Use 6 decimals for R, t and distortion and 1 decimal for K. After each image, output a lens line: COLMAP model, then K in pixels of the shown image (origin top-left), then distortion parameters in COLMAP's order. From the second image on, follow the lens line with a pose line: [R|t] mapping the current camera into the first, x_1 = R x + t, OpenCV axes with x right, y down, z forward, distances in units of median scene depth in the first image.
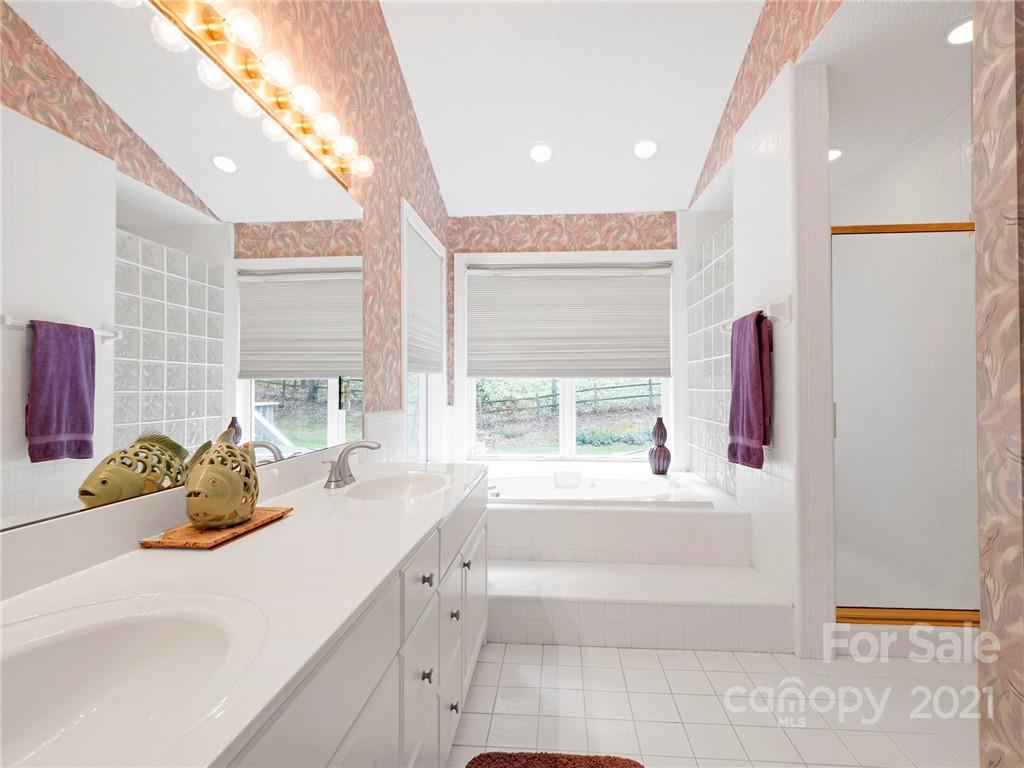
lens RADIAL K [[503.5, 0, 530.5], [0, 503.5, 386.1], [0, 0, 1]] dist [-0.011021, -0.000872]
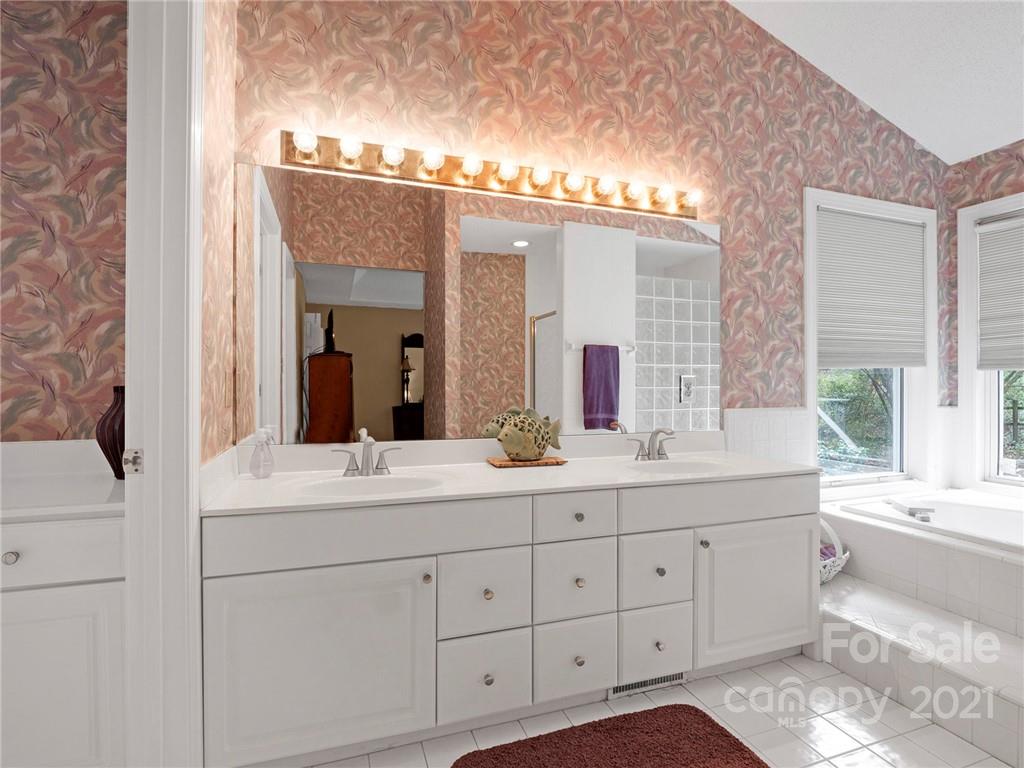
lens RADIAL K [[503.5, 0, 511.8], [0, 503.5, 390.1], [0, 0, 1]] dist [-0.011021, -0.000872]
pose [[0.384245, 0.007590, -0.923200, 0.298398], [0.005883, 0.999926, 0.010670, 0.000449], [0.923212, -0.009531, 0.384172, 0.071149]]
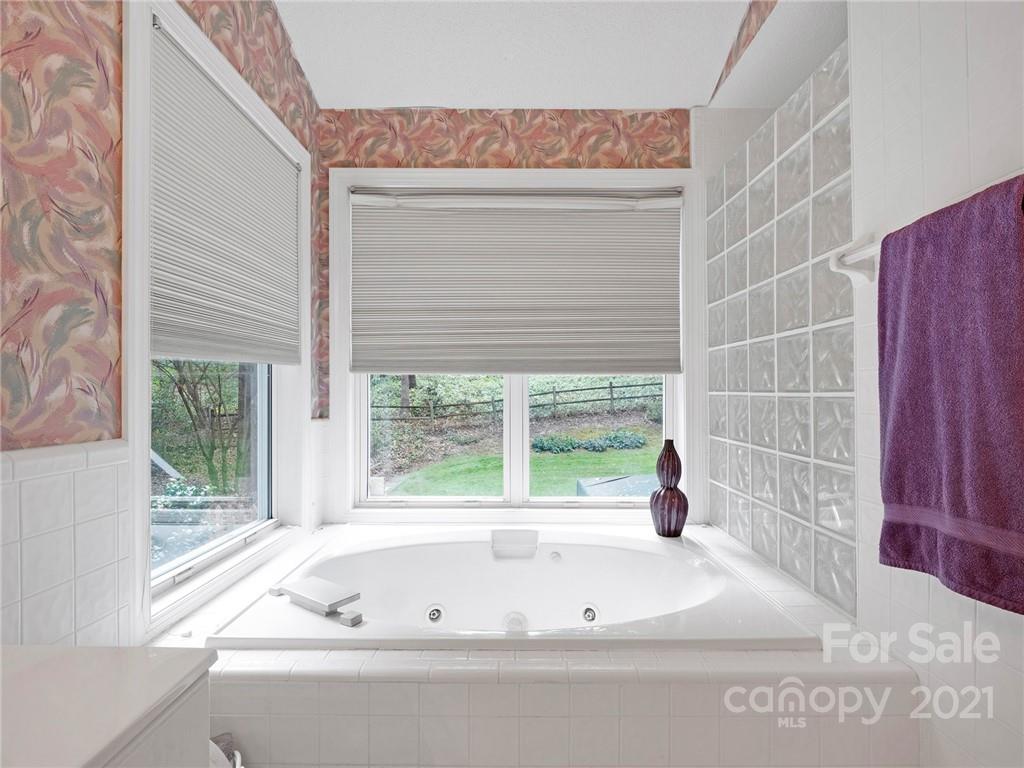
lens RADIAL K [[503.5, 0, 519.4], [0, 503.5, 389.9], [0, 0, 1]] dist [-0.011021, -0.000872]
pose [[0.998194, 0.000163, 0.060071, 0.041434], [-0.000218, 1.000000, 0.000910, 0.002818], [-0.060071, -0.000921, 0.998194, 0.387171]]
